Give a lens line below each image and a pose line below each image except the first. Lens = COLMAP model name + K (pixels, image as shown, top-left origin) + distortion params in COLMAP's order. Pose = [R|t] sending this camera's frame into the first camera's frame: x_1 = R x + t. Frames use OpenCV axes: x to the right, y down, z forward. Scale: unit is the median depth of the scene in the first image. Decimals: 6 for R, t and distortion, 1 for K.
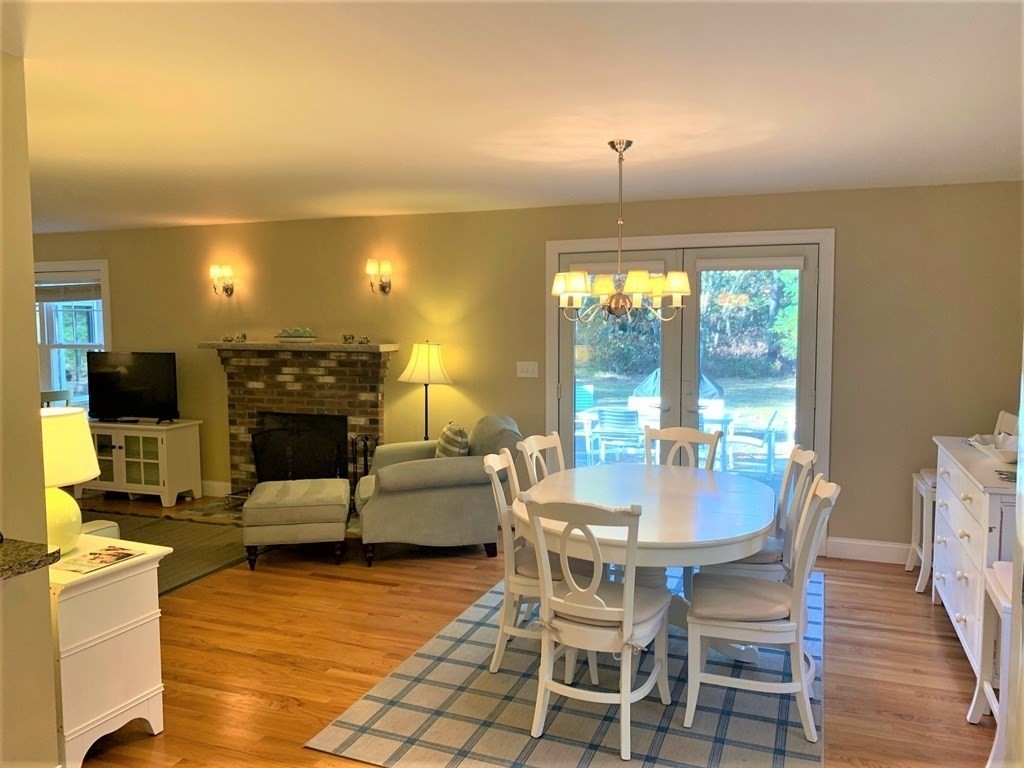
lens RADIAL K [[787.8, 0, 511.5], [0, 787.8, 378.6], [0, 0, 1]] dist [0.002997, -0.010865]
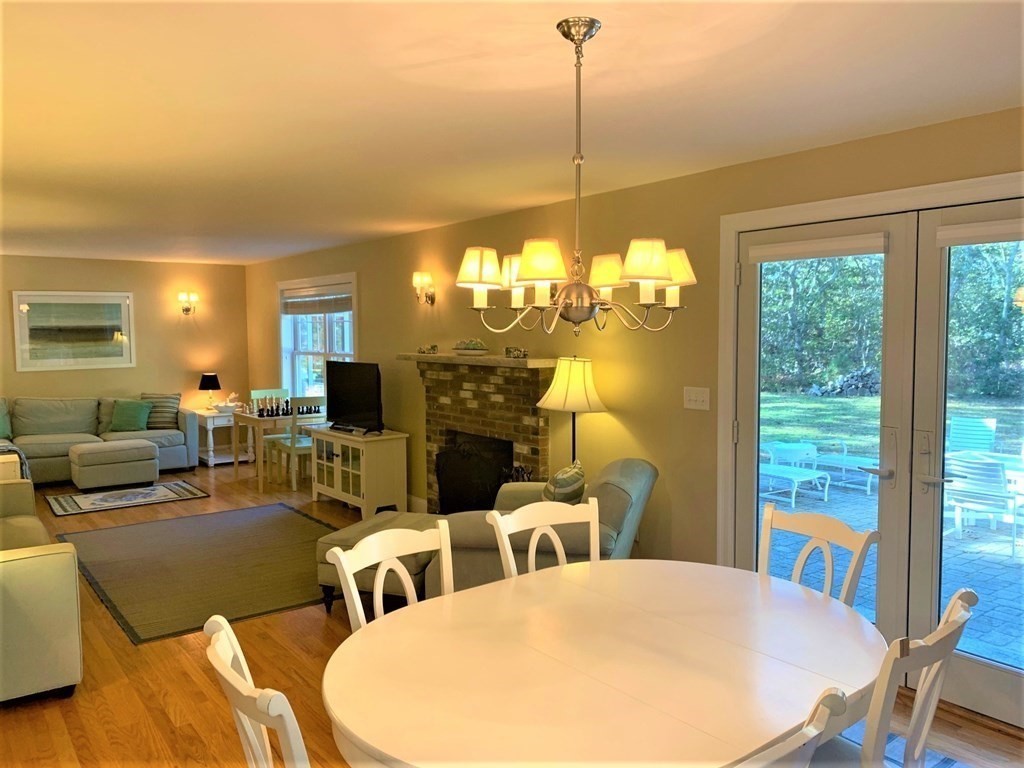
lens RADIAL K [[782.4, 0, 508.3], [0, 782.4, 363.7], [0, 0, 1]] dist [-0.002631, -0.006170]
pose [[0.850065, 0.021238, -0.526250, 0.224692], [-0.036796, 0.999140, -0.019115, -0.020321], [0.525391, 0.035613, 0.850115, 0.260876]]
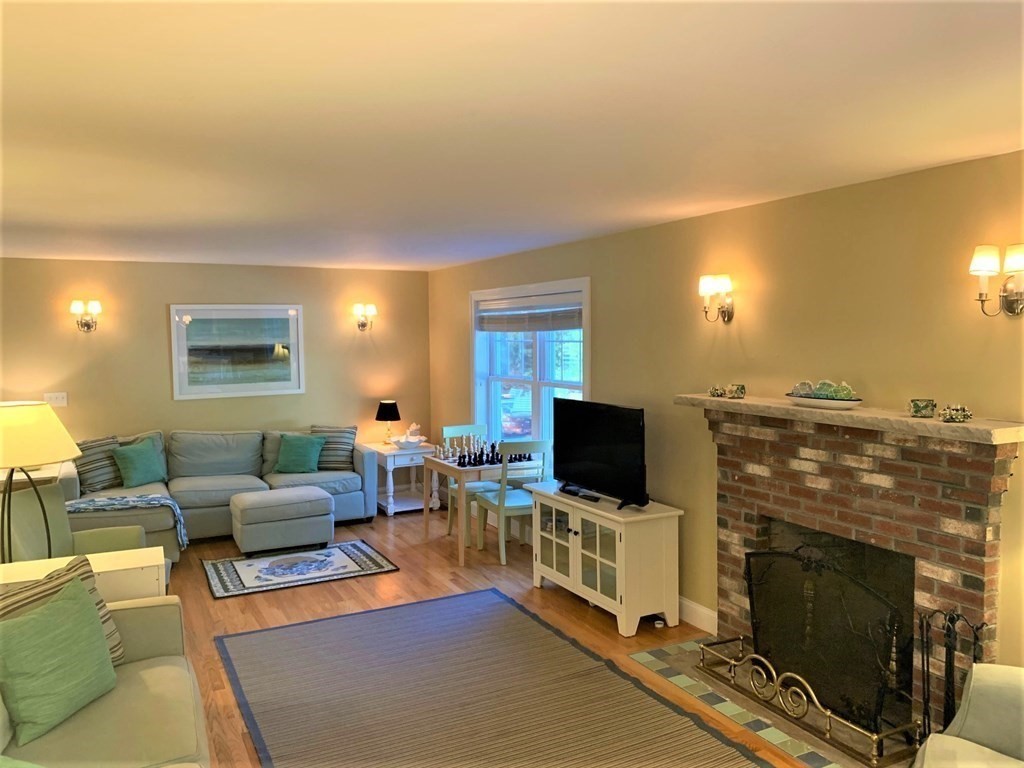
lens RADIAL K [[787.8, 0, 511.5], [0, 787.8, 378.6], [0, 0, 1]] dist [0.002997, -0.010865]
pose [[0.744509, 0.034135, -0.666739, -0.064546], [-0.046719, 0.998908, -0.001028, -0.053453], [0.665975, 0.031914, 0.745291, 0.426319]]
